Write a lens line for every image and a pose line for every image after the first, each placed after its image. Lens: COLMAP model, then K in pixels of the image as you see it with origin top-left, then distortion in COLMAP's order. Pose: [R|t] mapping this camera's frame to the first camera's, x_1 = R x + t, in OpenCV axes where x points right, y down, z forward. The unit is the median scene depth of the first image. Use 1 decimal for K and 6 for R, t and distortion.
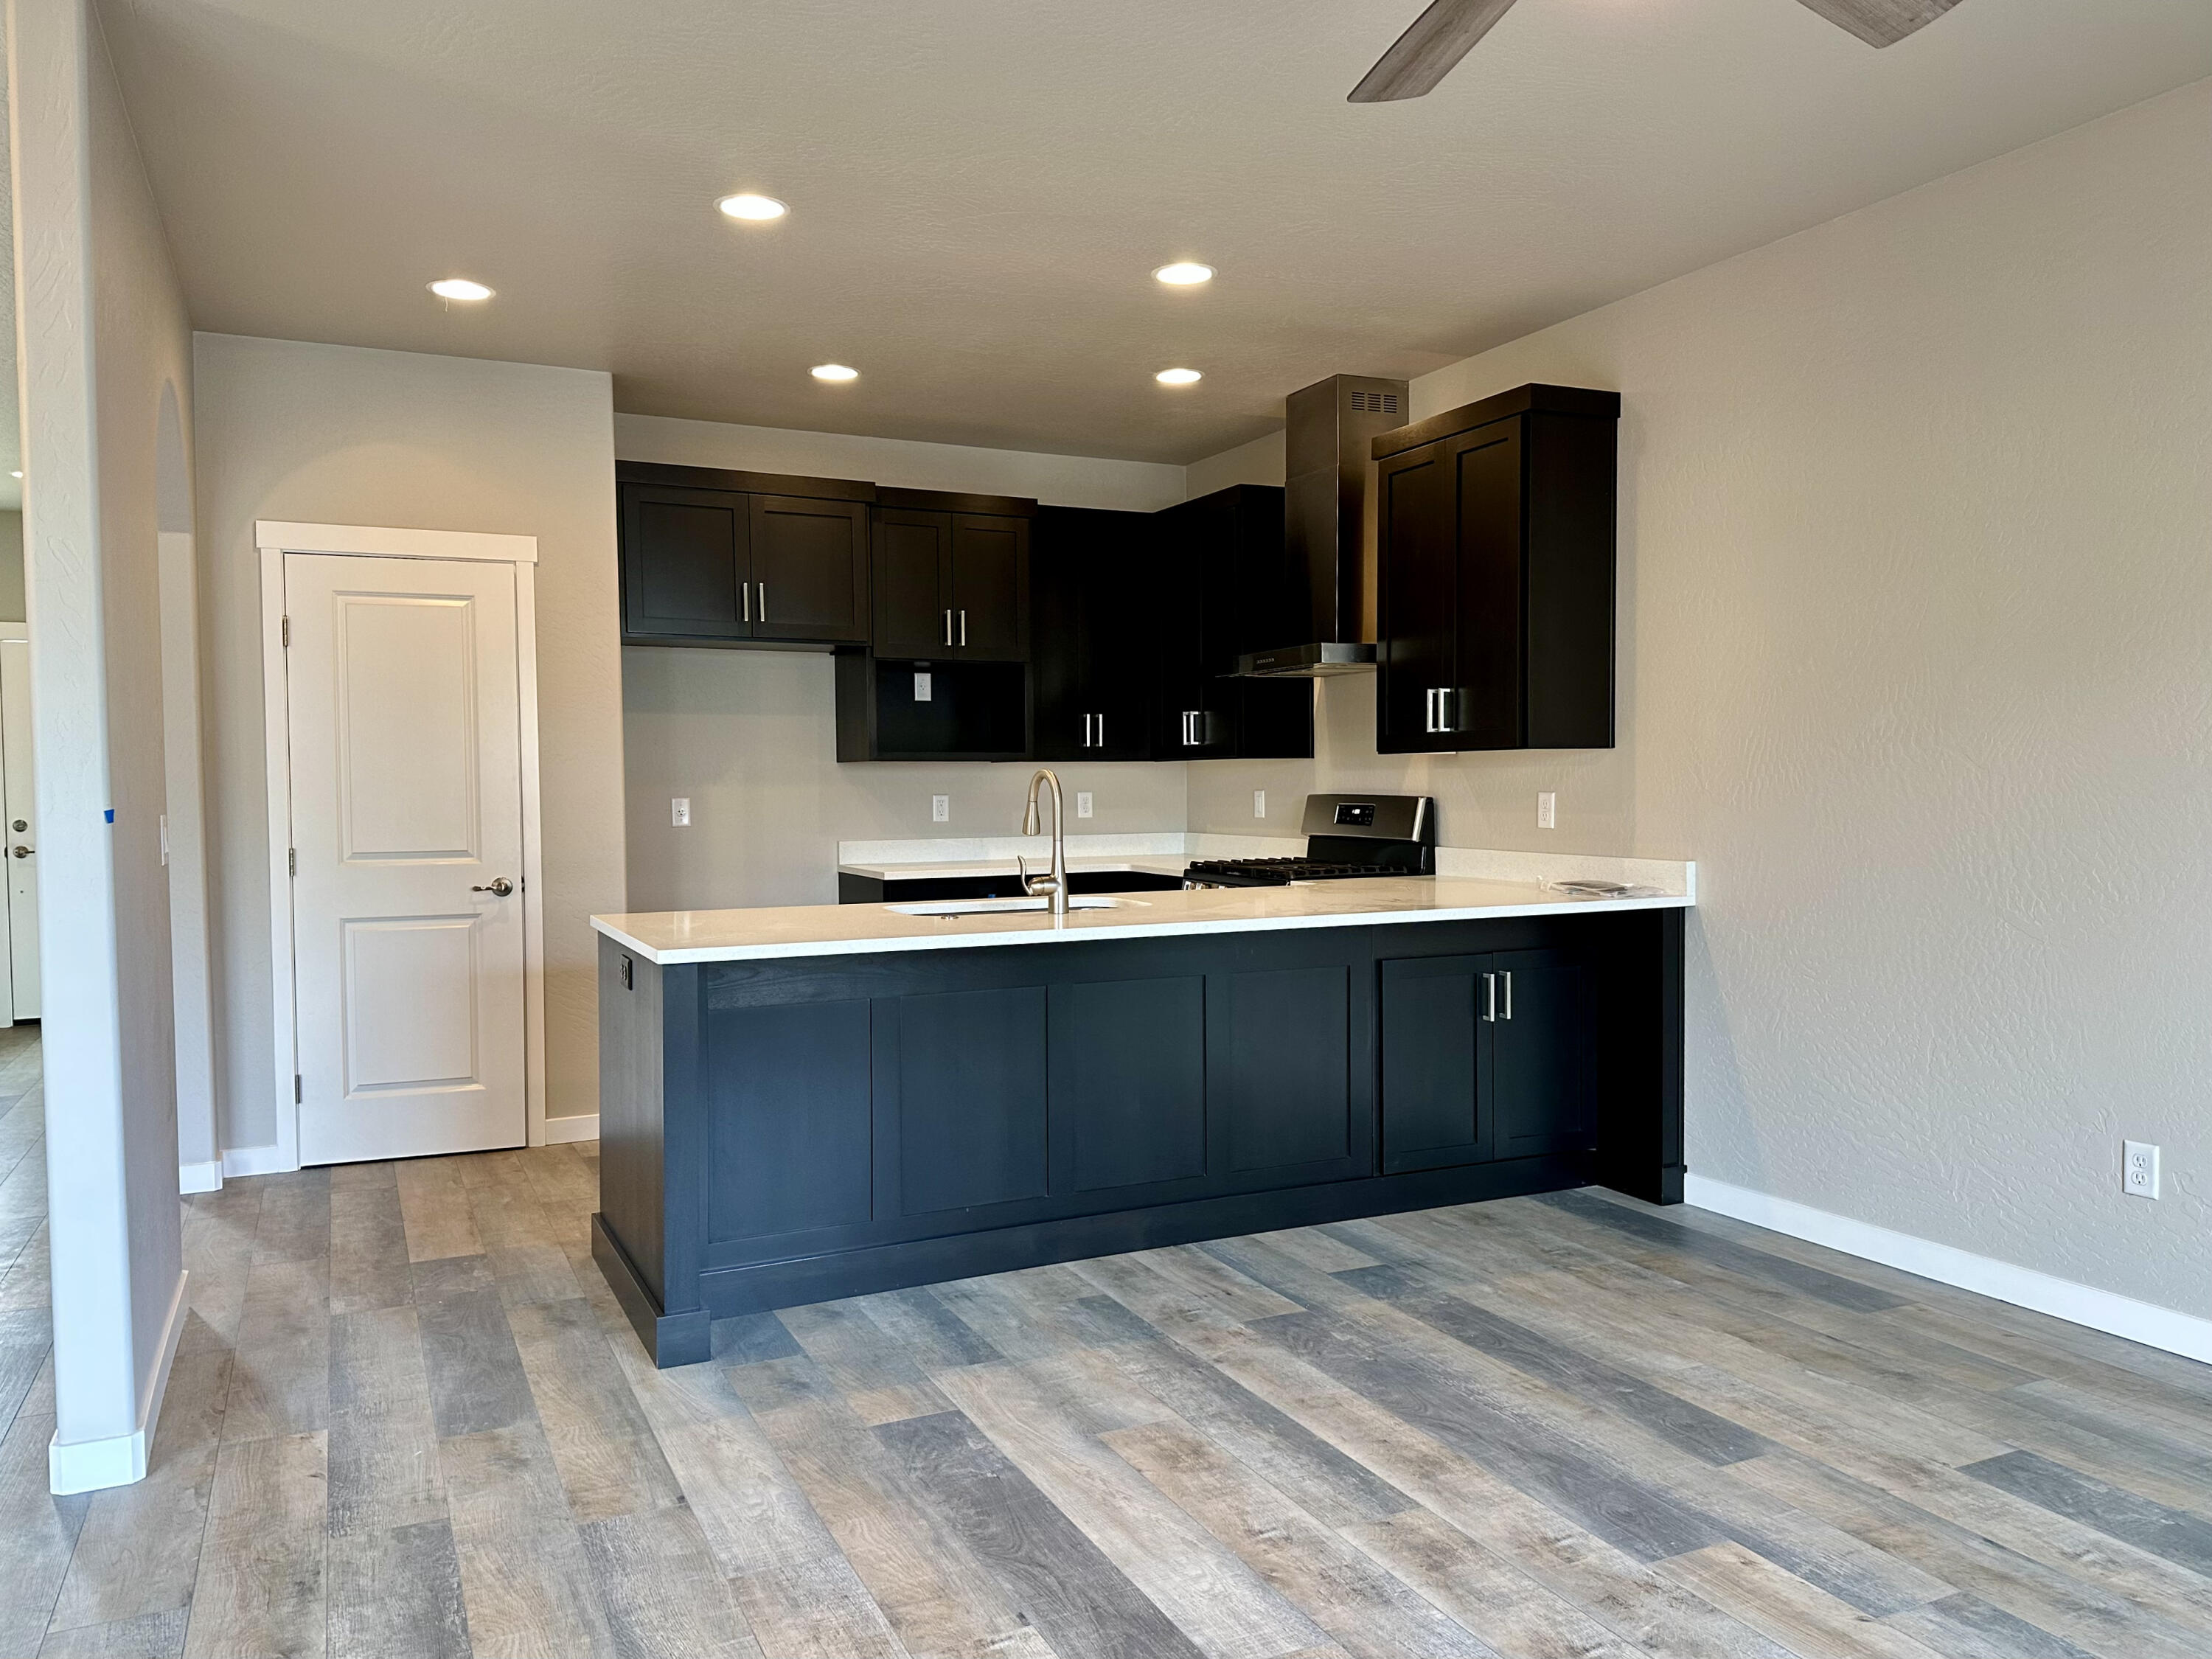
lens RADIAL K [[1587.1, 0, 1092.2], [0, 1587.1, 836.4], [0, 0, 1]] dist [0.090760, -0.123567]
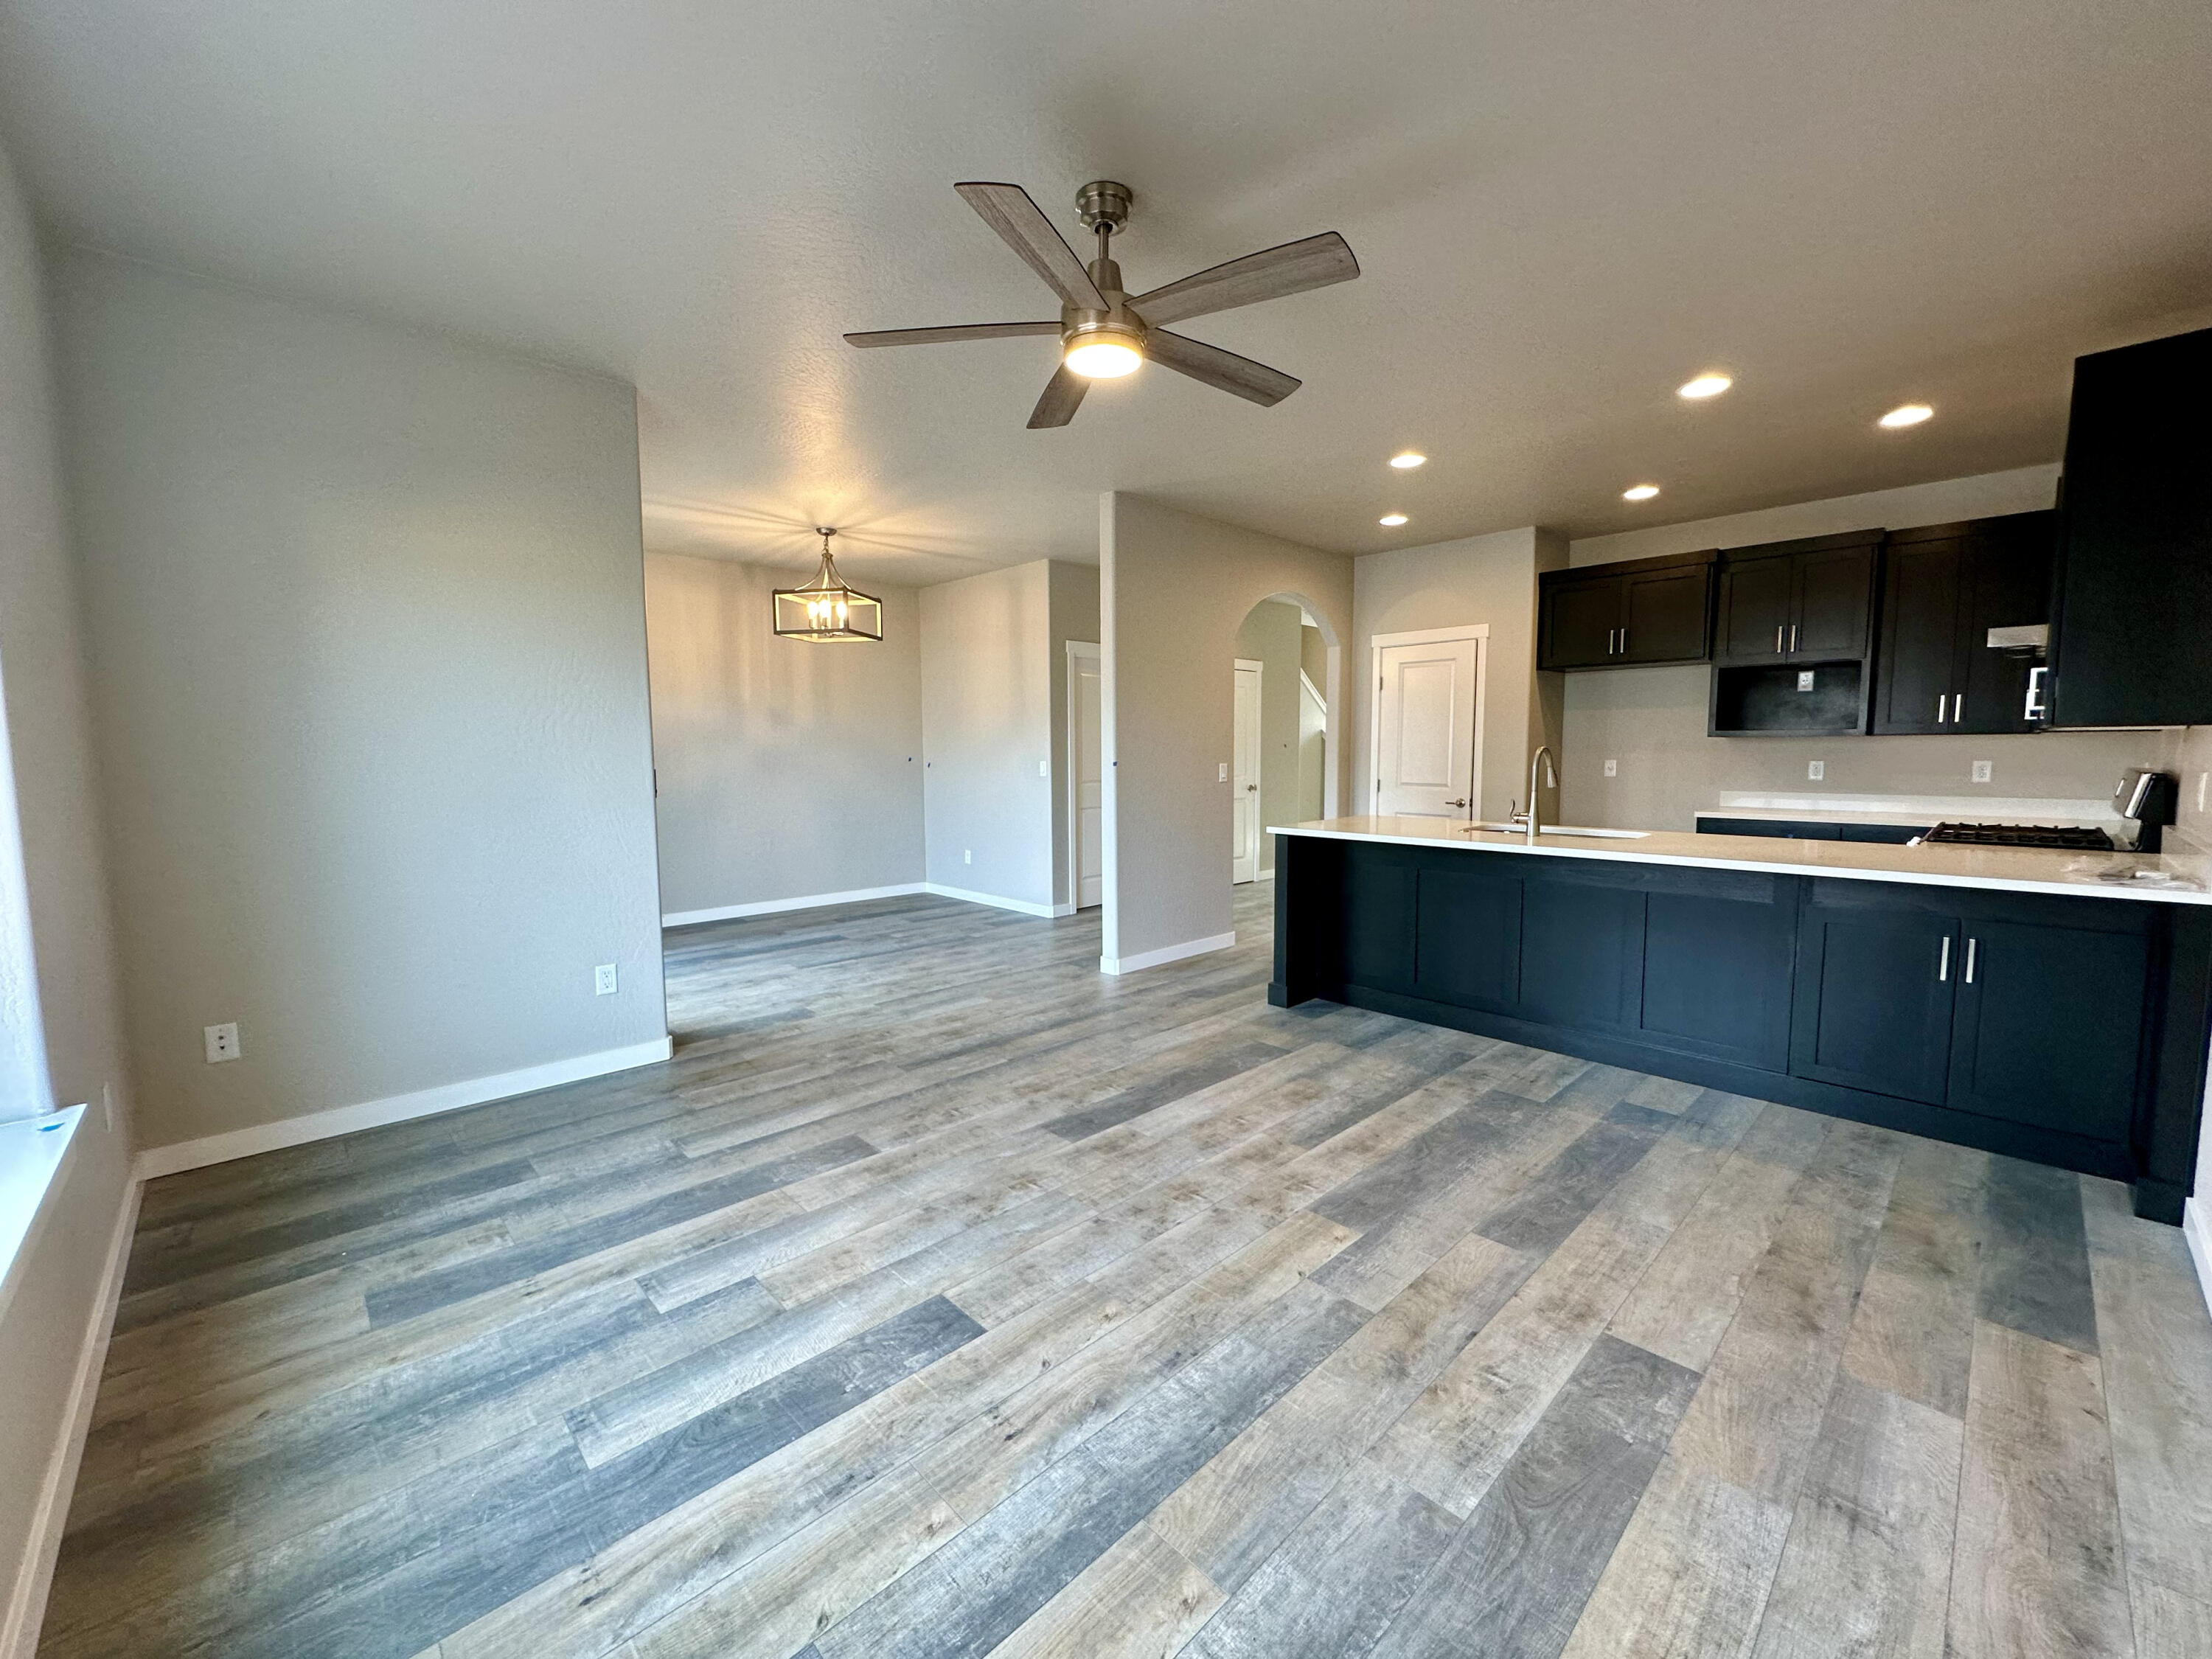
lens RADIAL K [[883.0, 0, 1103.1], [0, 883.0, 826.8], [0, 0, 1]] dist [-0.002085, 0.000274]
pose [[0.317834, 0.090519, -0.943816, 0.633608], [-0.031217, 0.995892, 0.085001, -0.022109], [0.947632, 0.002447, 0.319354, 0.265669]]
